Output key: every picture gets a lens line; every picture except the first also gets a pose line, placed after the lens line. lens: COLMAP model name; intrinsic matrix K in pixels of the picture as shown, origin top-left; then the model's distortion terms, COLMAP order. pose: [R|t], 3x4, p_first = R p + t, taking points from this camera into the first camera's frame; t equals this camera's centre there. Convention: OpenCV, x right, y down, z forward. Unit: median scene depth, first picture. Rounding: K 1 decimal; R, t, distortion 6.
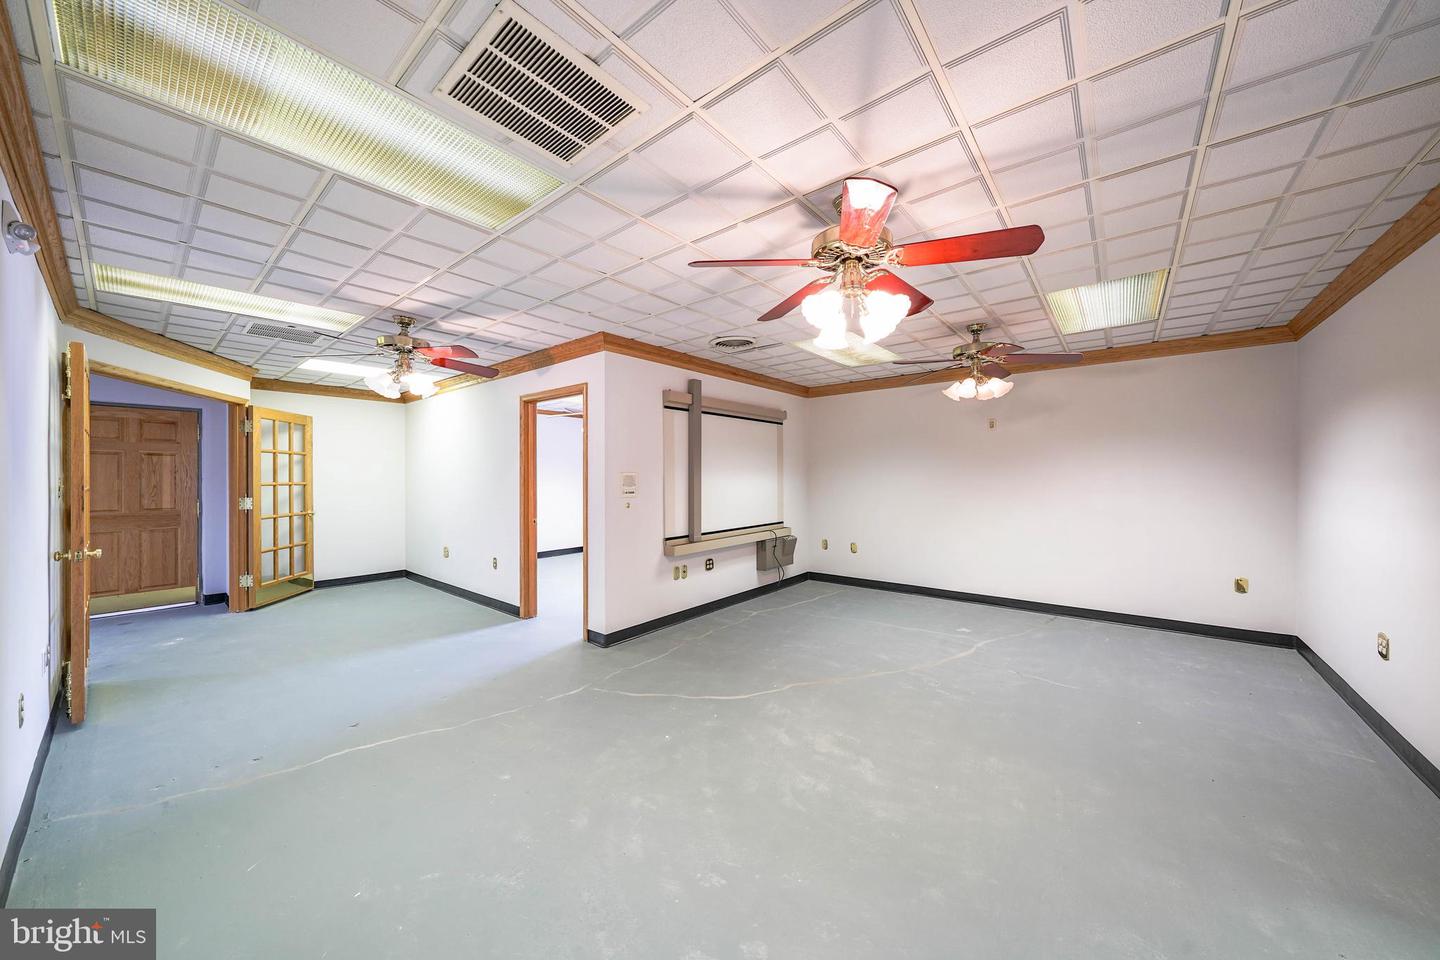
lens RADIAL K [[499.7, 0, 726.1], [0, 499.7, 476.8], [0, 0, 1]] dist [-0.010519, -0.000077]
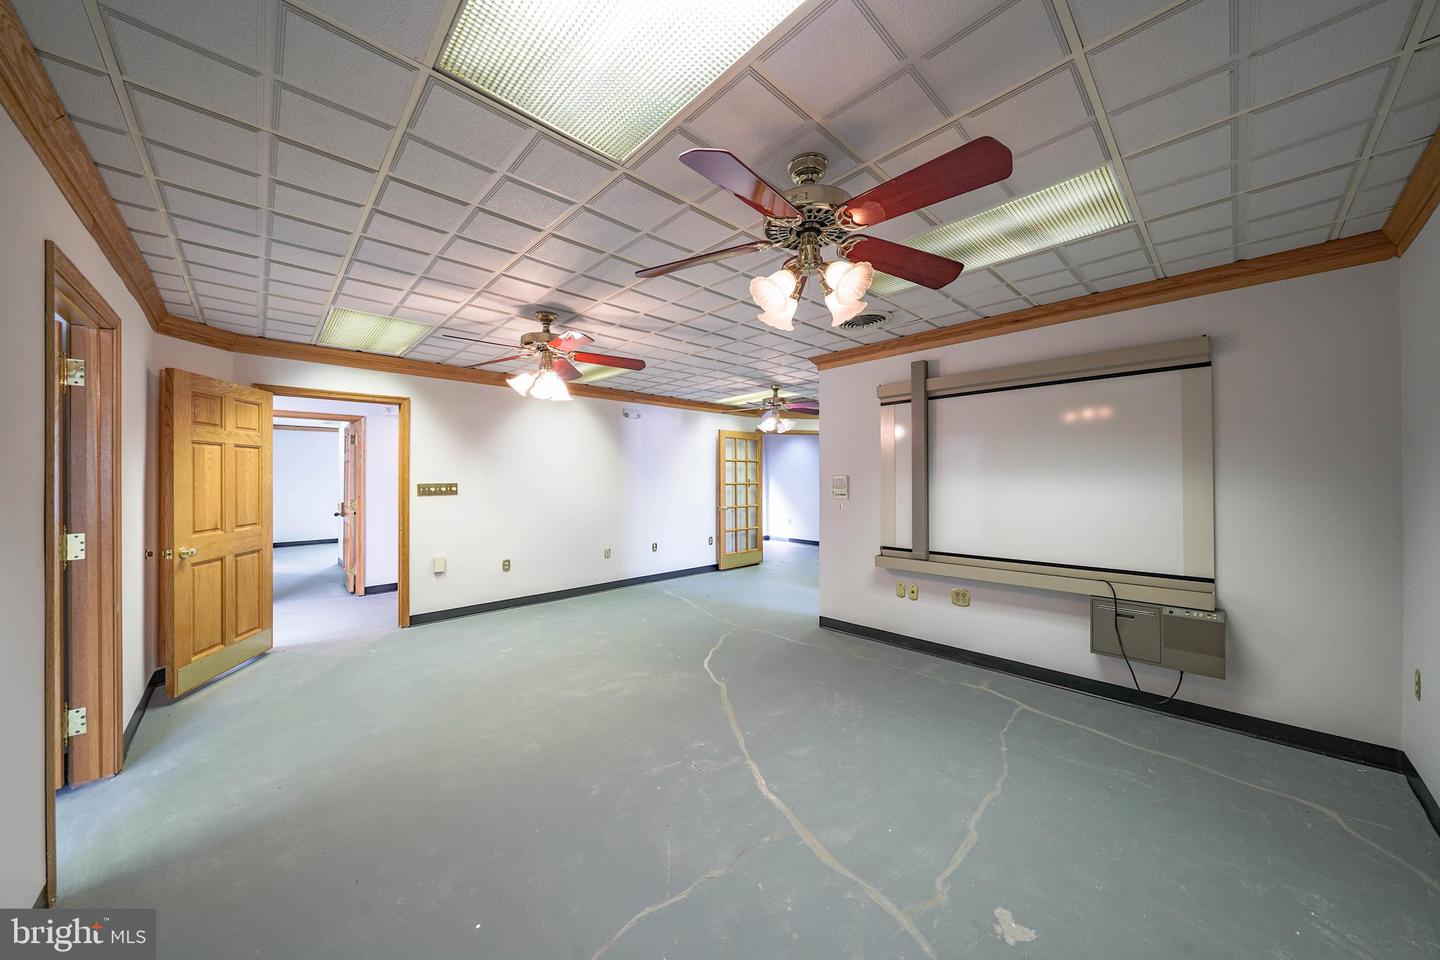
lens RADIAL K [[499.7, 0, 726.1], [0, 499.7, 476.8], [0, 0, 1]] dist [-0.010519, -0.000077]
pose [[-0.140534, -0.006064, -0.990057, 0.838294], [-0.000537, 0.999982, -0.006049, 0.000162], [0.990076, -0.000318, -0.140534, 0.847004]]
